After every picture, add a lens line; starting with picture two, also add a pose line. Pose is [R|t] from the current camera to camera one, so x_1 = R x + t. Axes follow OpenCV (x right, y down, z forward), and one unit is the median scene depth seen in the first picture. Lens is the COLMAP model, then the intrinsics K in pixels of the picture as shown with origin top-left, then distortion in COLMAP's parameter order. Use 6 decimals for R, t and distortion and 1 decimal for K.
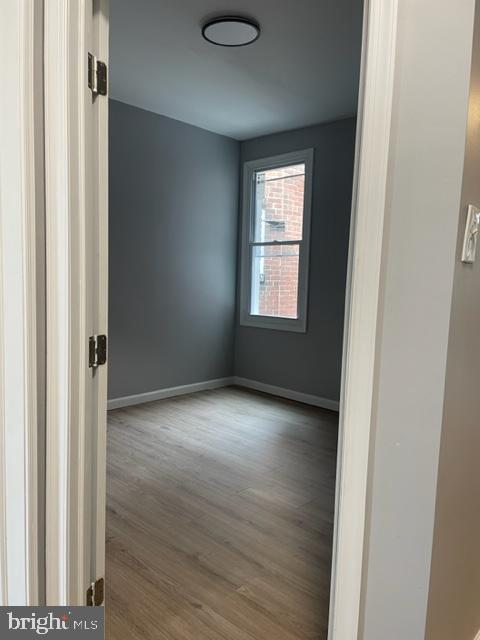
lens RADIAL K [[487.3, 0, 239.1], [0, 487.3, 316.4], [0, 0, 1]] dist [0.087827, -0.106522]
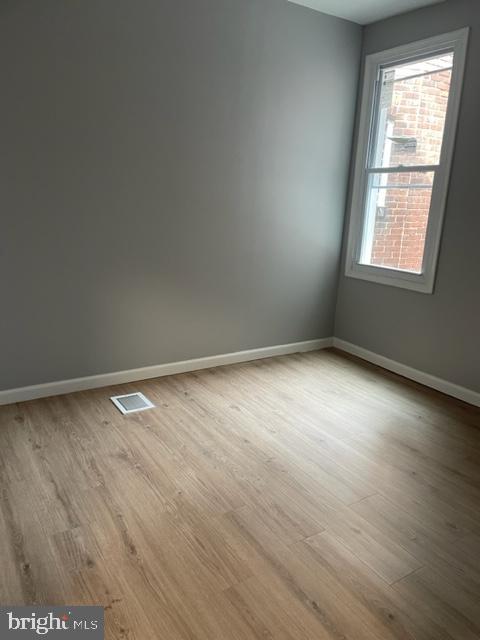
lens RADIAL K [[487.3, 0, 248.6], [0, 487.3, 318.0], [0, 0, 1]] dist [0.087827, -0.106522]
pose [[0.974241, 0.072208, -0.213635, 0.027704], [-0.038172, 0.986483, 0.159354, -0.040563], [0.222254, -0.147094, 0.963829, 0.204056]]
